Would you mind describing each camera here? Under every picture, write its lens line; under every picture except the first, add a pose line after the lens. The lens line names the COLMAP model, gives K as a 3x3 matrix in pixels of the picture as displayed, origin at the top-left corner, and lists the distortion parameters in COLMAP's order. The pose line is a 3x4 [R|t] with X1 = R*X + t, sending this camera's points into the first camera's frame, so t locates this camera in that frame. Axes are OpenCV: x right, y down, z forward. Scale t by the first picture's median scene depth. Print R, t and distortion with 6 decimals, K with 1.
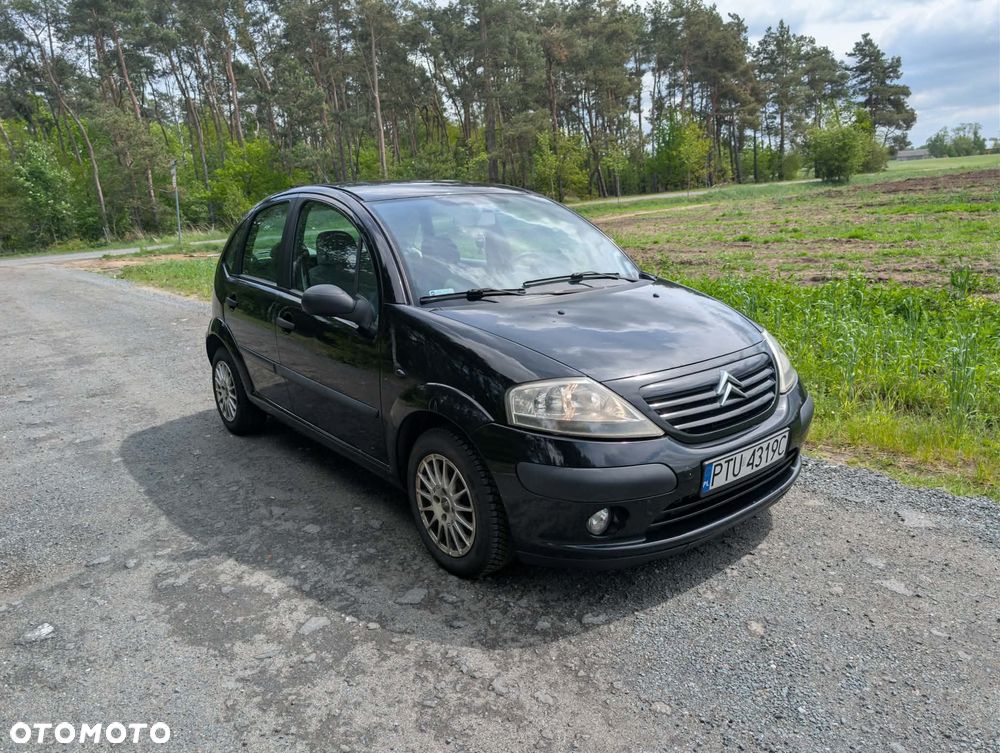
lens RADIAL K [[727.9, 0, 494.6], [0, 727.9, 361.4], [0, 0, 1]] dist [0.011760, -0.004410]
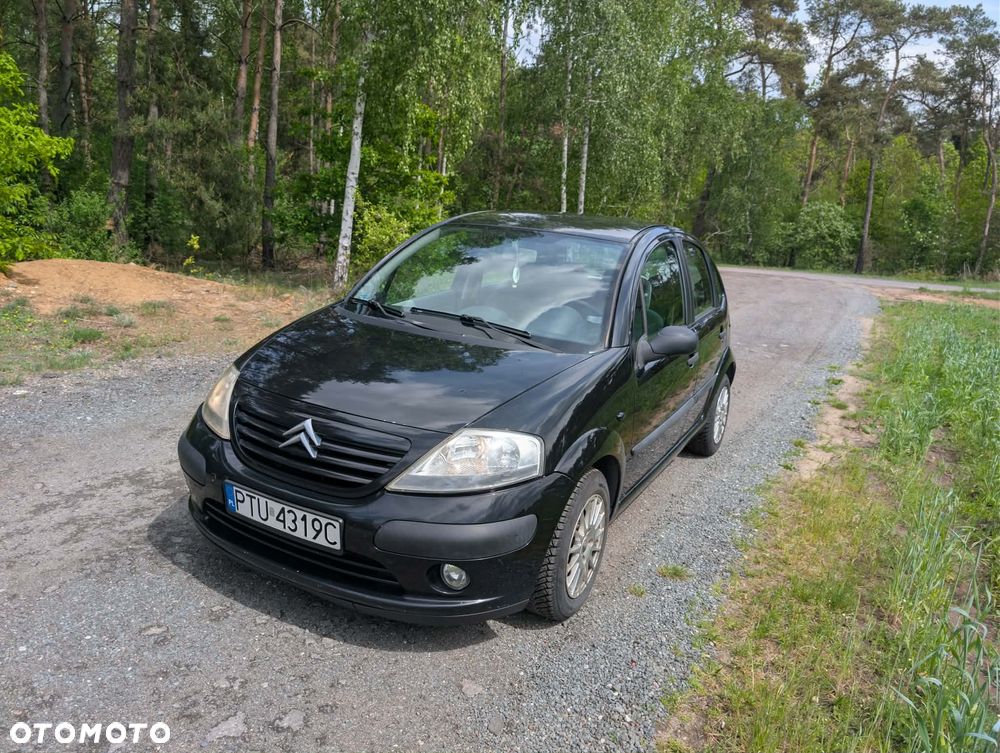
lens RADIAL K [[722.0, 0, 502.2], [0, 722.0, 345.2], [0, 0, 1]] dist [0.013443, -0.003737]
pose [[0.391686, 0.249569, -0.885606, 1.173933], [-0.301733, 0.944125, 0.132609, -0.268337], [0.869217, 0.215275, 0.445104, 0.749711]]
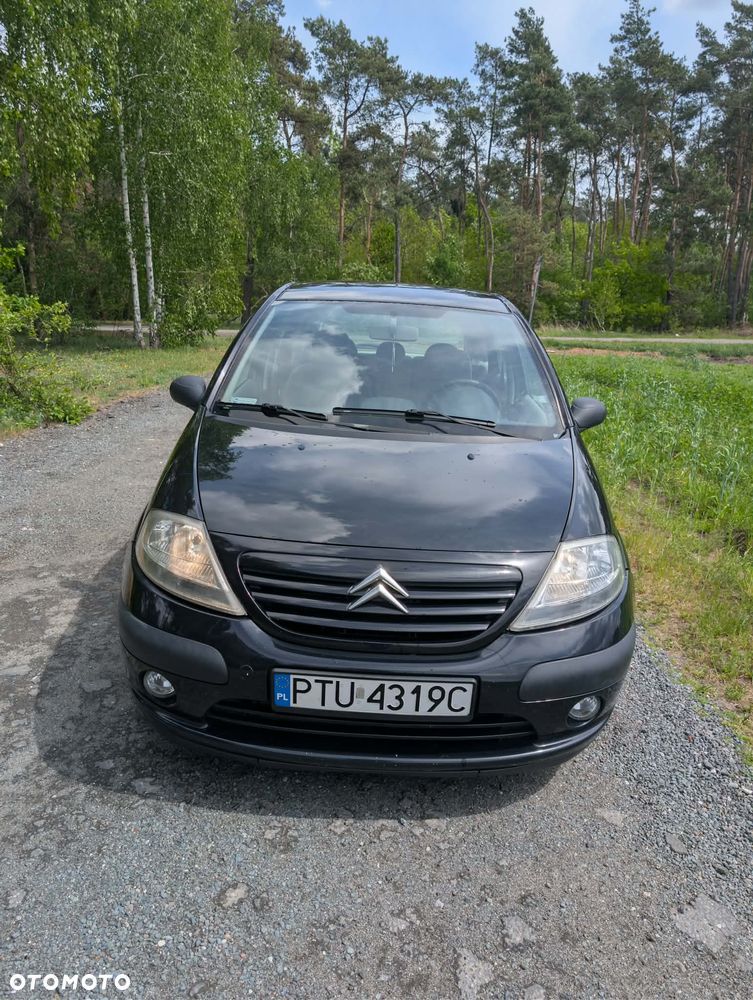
lens RADIAL K [[722.0, 0, 376.9], [0, 722.0, 489.8], [0, 0, 1]] dist [0.013443, -0.003737]
pose [[0.769030, 0.244084, -0.590776, 0.693730], [-0.221699, 0.968704, 0.111636, -0.137645], [0.599535, 0.045123, 0.799075, 0.396174]]
